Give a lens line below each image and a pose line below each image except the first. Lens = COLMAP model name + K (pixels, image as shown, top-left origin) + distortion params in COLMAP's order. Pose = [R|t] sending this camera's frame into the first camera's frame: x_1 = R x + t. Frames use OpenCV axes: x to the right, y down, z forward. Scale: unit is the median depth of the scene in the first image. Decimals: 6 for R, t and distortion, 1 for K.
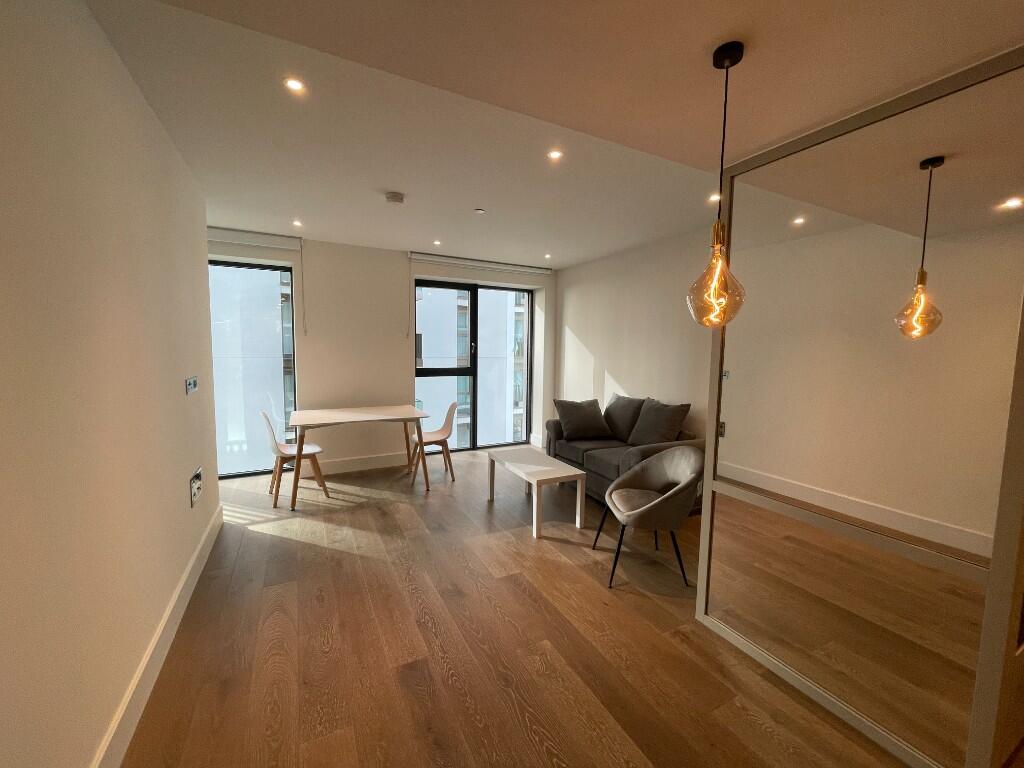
lens RADIAL K [[408.2, 0, 515.8], [0, 408.2, 379.7], [0, 0, 1]] dist [-0.000572, 0.000082]
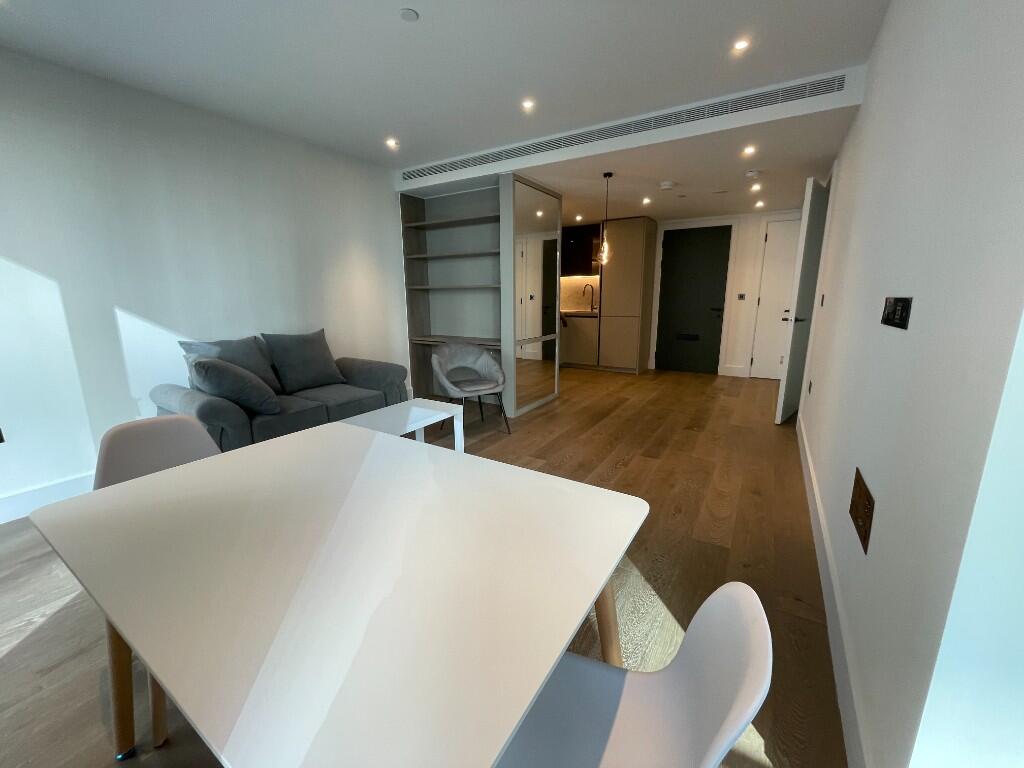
lens RADIAL K [[408.2, 0, 515.8], [0, 408.2, 379.7], [0, 0, 1]] dist [-0.000572, 0.000082]
pose [[-0.498886, -0.190355, 0.845504, -1.200931], [0.074114, 0.962637, 0.260457, -0.080976], [-0.863493, 0.192602, -0.466138, 1.963376]]
